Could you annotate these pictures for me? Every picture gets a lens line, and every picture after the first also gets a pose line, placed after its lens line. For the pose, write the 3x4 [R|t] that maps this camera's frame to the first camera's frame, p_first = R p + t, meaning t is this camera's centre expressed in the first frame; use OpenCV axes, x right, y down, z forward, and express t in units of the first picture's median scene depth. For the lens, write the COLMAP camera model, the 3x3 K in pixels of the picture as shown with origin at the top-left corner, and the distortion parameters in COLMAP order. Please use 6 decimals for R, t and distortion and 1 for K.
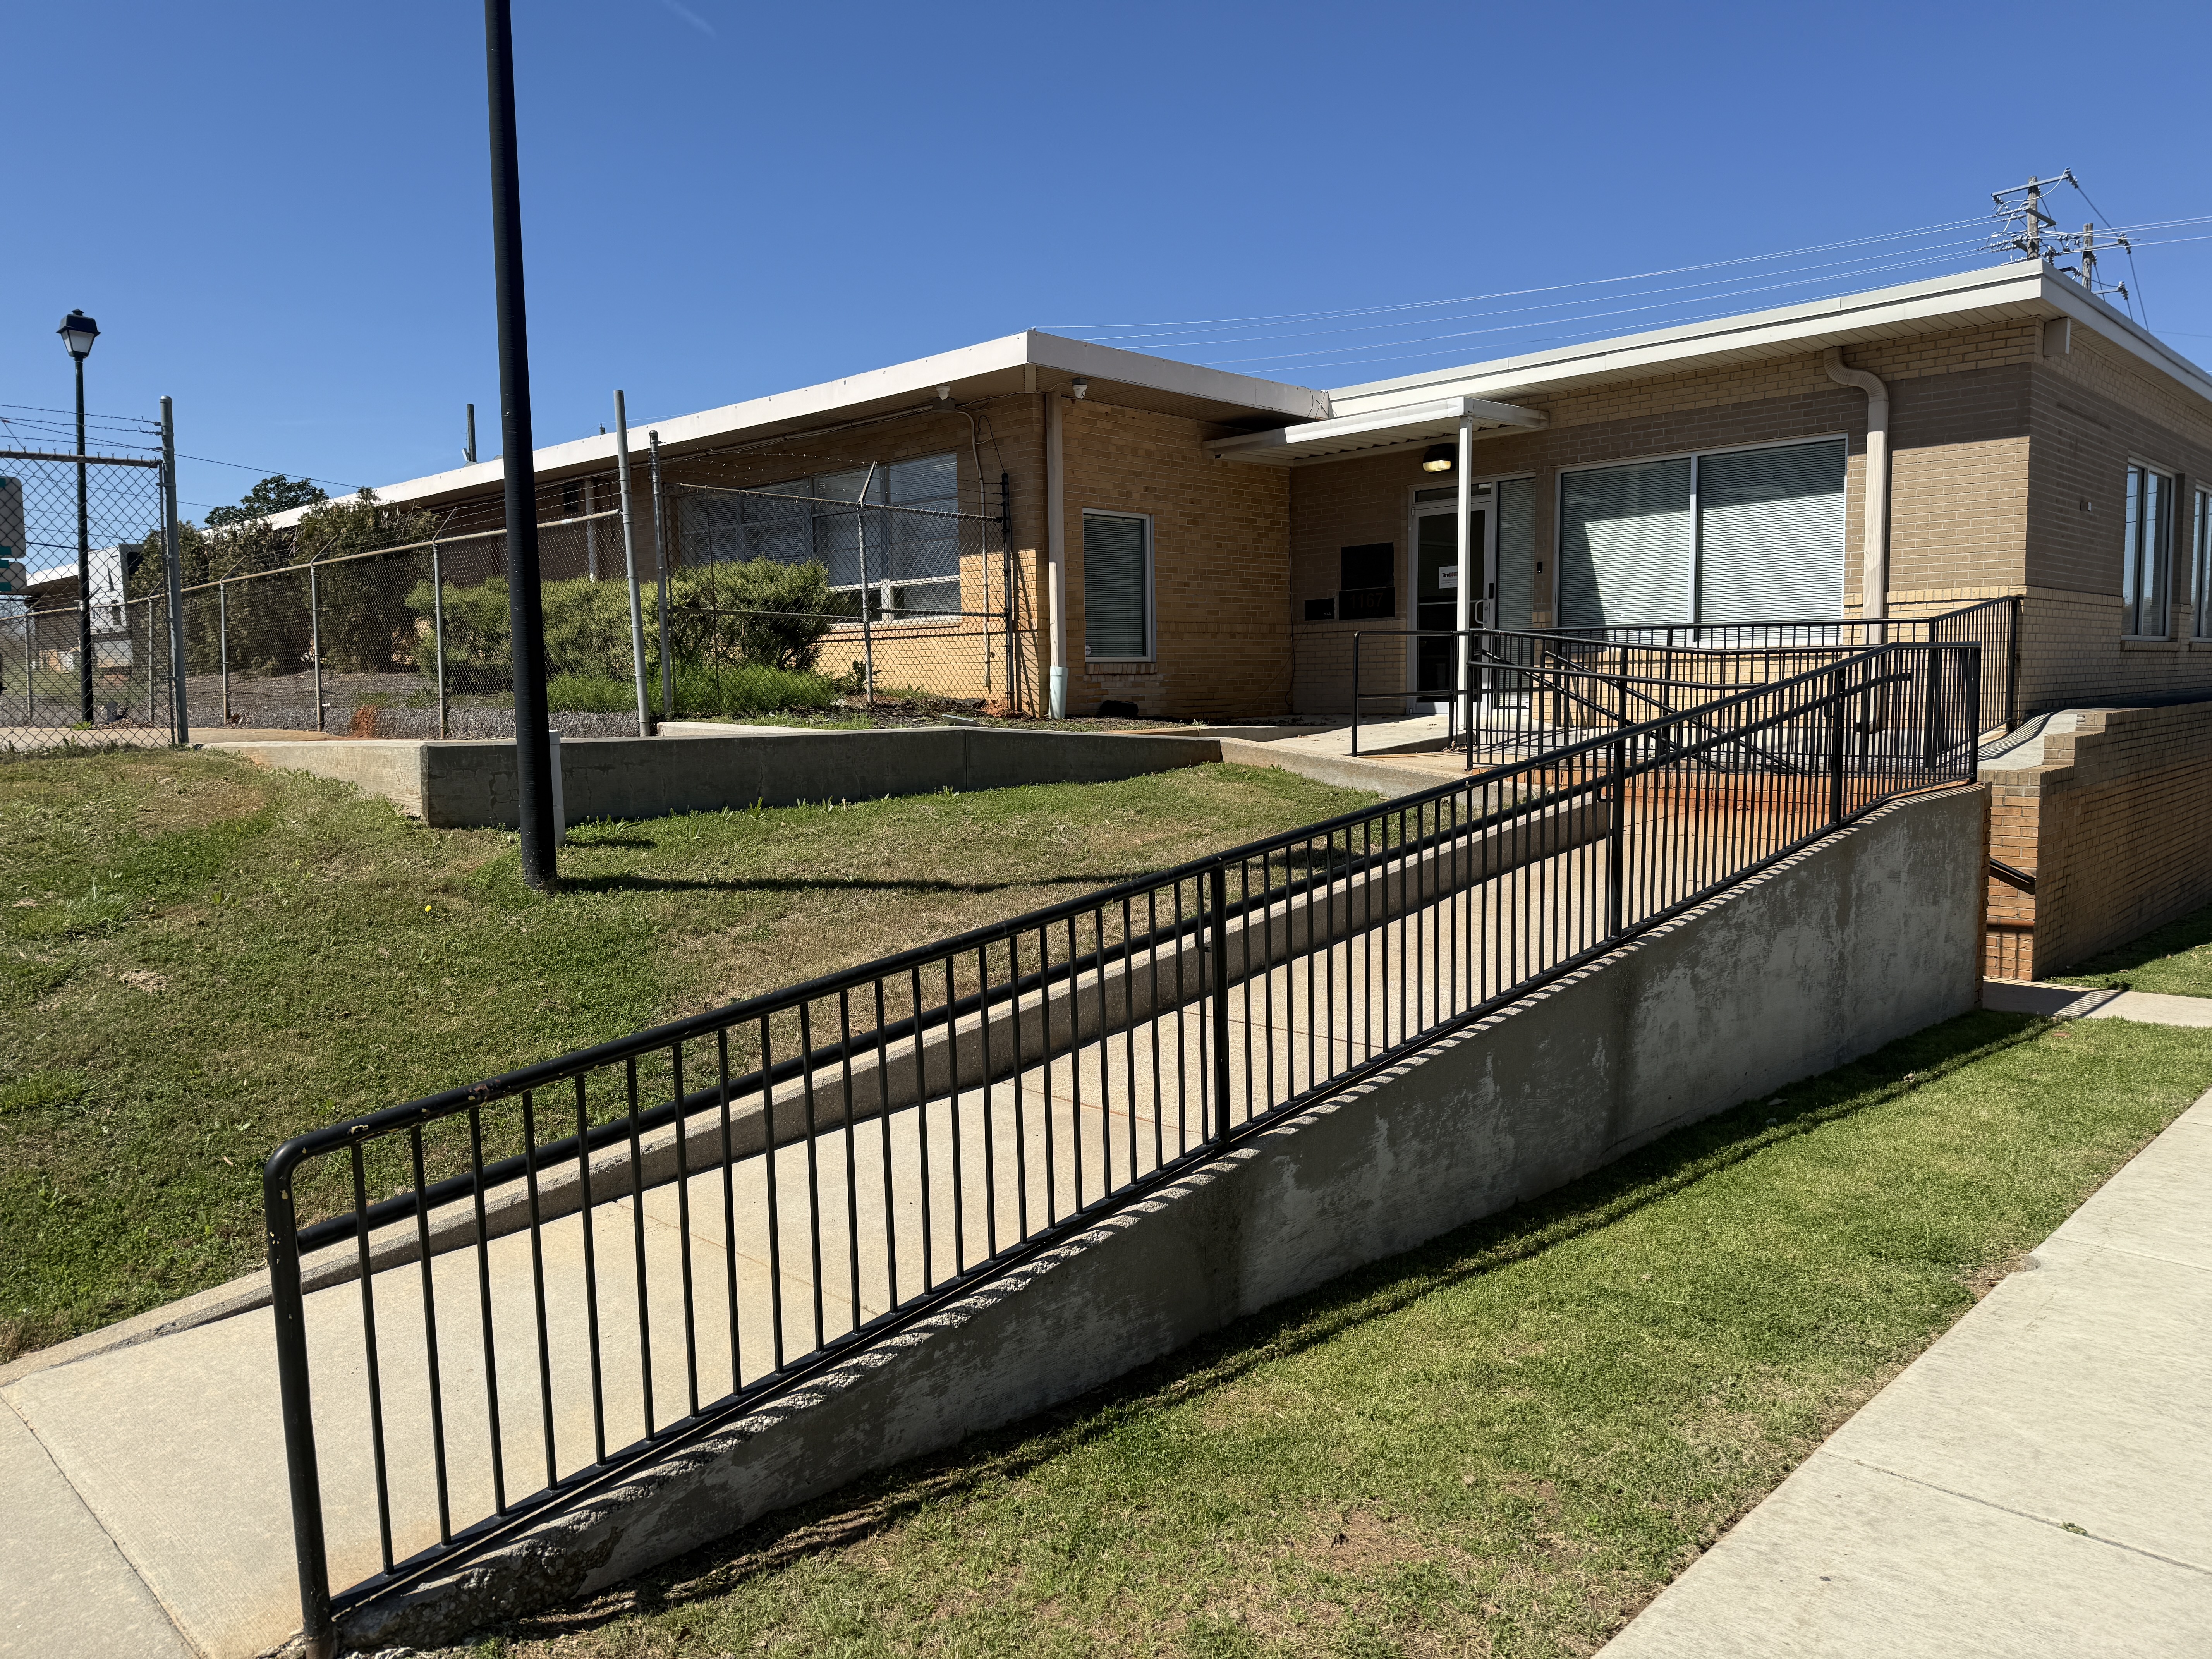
lens RADIAL K [[1557.8, 0, 1094.2], [0, 1557.8, 825.7], [0, 0, 1]] dist [0.127789, -0.200630]
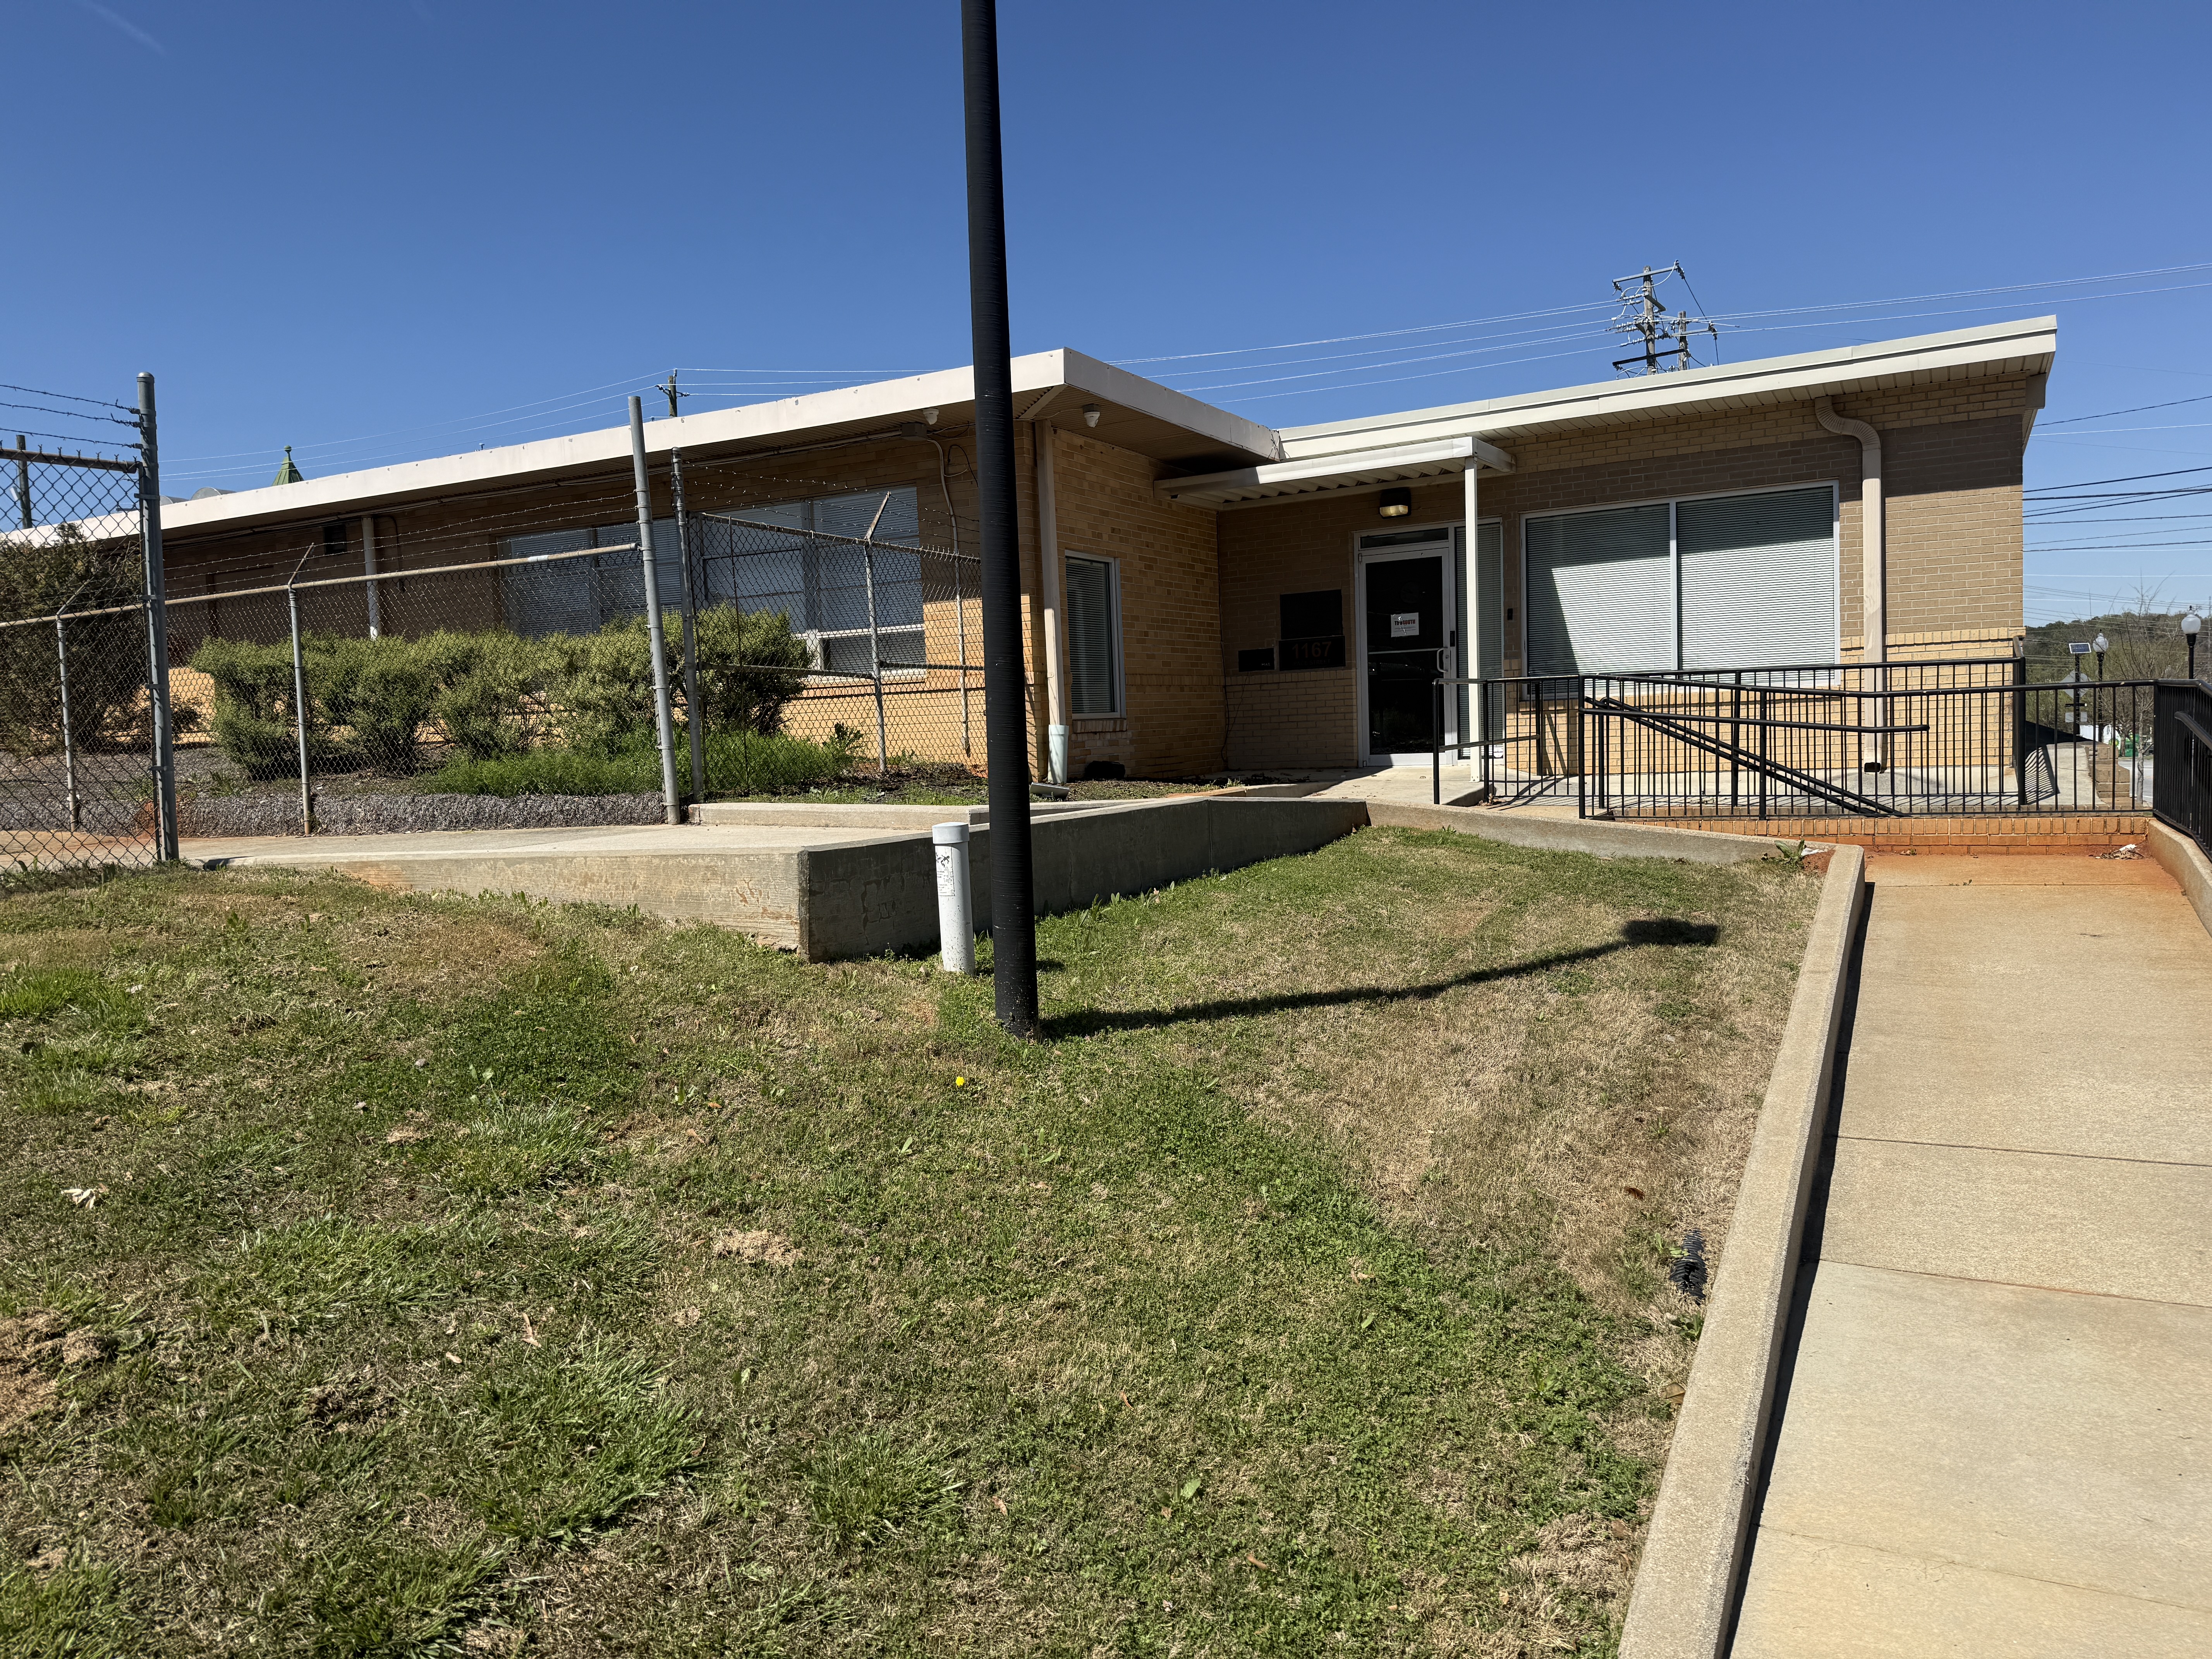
lens RADIAL K [[1557.8, 0, 1094.2], [0, 1557.8, 825.7], [0, 0, 1]] dist [0.127789, -0.200630]
pose [[0.962712, -0.039898, 0.267571, -0.248601], [0.049481, 0.998349, -0.029163, -0.017730], [-0.265966, 0.041315, 0.963097, 0.140688]]
